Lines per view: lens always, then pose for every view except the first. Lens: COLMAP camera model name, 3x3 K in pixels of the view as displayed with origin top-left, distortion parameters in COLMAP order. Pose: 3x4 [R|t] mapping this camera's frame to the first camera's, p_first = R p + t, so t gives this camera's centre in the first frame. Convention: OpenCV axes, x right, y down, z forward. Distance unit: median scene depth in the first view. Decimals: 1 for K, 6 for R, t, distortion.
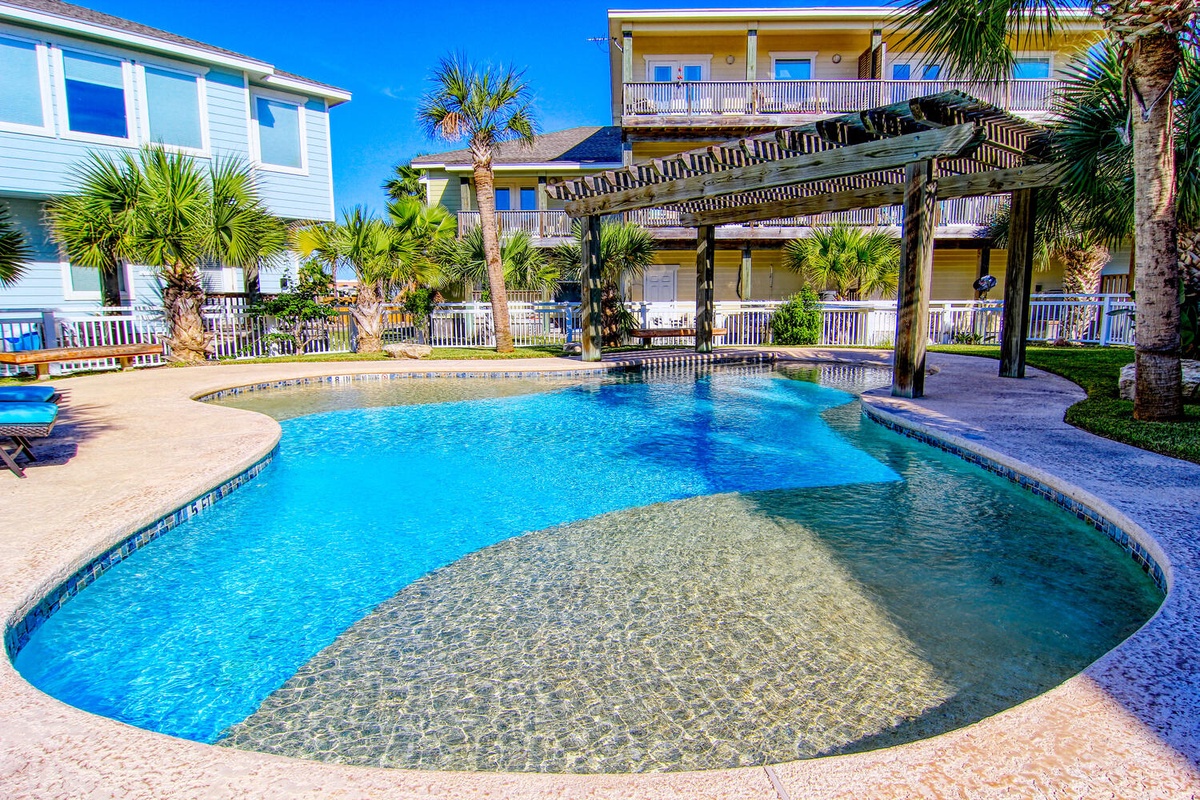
lens RADIAL K [[679.3, 0, 605.7], [0, 679.3, 401.4], [0, 0, 1]] dist [-0.001806, -0.013890]
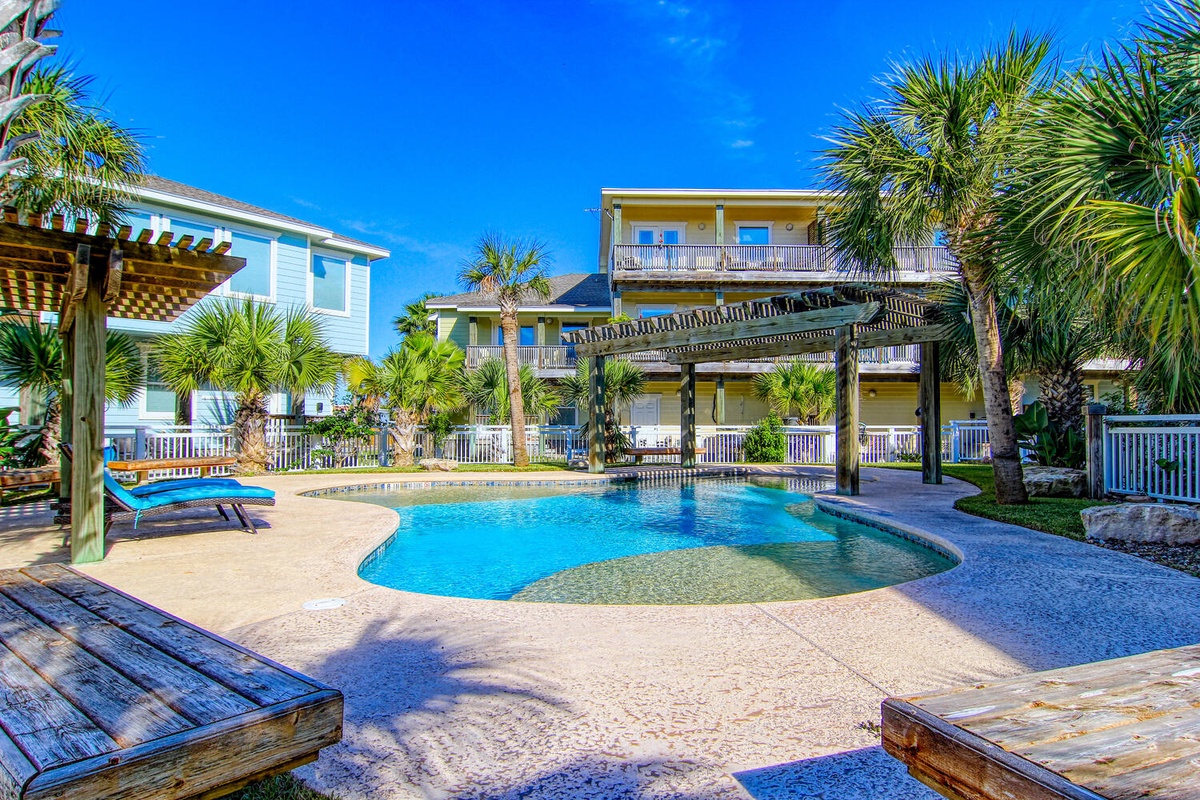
lens RADIAL K [[679.3, 0, 605.7], [0, 679.3, 401.4], [0, 0, 1]] dist [-0.001806, -0.013890]
pose [[0.999232, 0.007632, 0.038424, -0.046168], [-0.000495, 0.983219, -0.182426, 0.031420], [-0.039171, 0.182267, 0.982469, -0.181215]]
